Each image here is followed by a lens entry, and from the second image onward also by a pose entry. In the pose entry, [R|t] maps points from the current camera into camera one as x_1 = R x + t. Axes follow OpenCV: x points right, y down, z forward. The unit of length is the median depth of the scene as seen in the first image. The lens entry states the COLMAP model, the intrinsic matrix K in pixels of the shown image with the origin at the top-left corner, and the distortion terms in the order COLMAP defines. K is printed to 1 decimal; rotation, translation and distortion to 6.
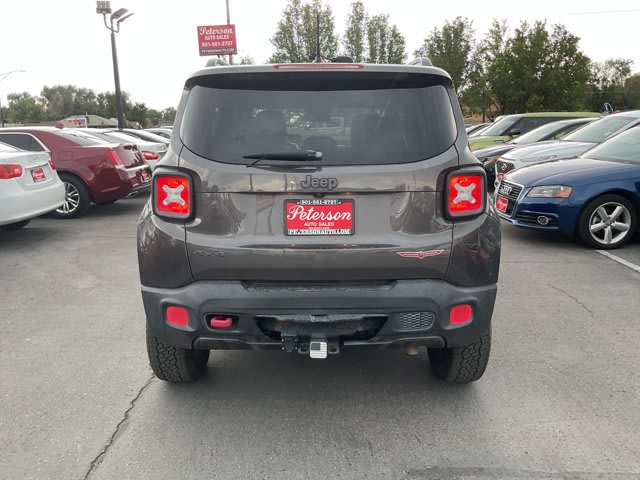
lens RADIAL K [[532.5, 0, 321.9], [0, 532.5, 244.1], [0, 0, 1]] dist [0.046147, -0.085165]
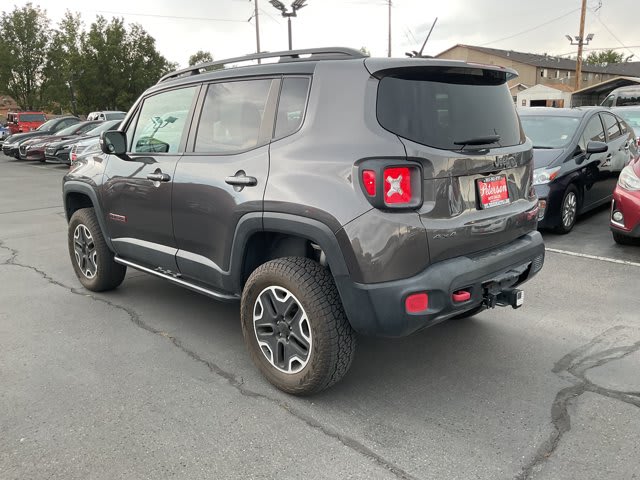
lens RADIAL K [[532.5, 0, 321.9], [0, 532.5, 244.1], [0, 0, 1]] dist [0.046147, -0.085165]
pose [[0.708252, -0.162999, 0.686884, -1.124092], [0.159344, 0.984781, 0.069390, -0.078797], [-0.687741, 0.060306, 0.723447, 0.398530]]
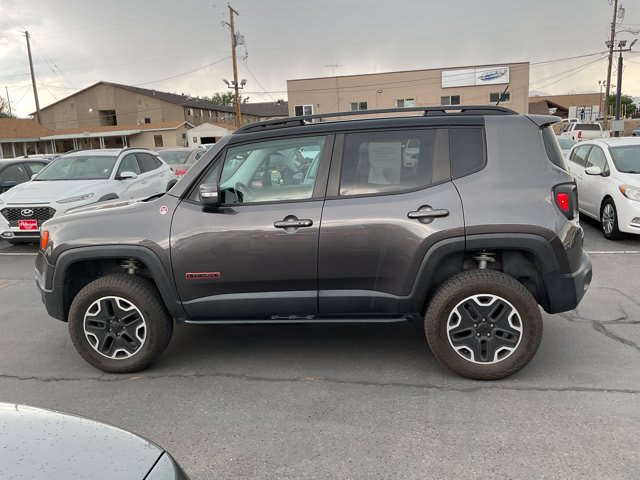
lens RADIAL K [[538.6, 0, 320.0], [0, 538.6, 240.0], [0, 0, 1]] dist [0.088027, -0.261536]
pose [[0.142178, -0.169744, 0.975178, -1.895047], [0.252249, 0.958873, 0.130129, -0.372509], [-0.957160, 0.227486, 0.179148, 1.471947]]
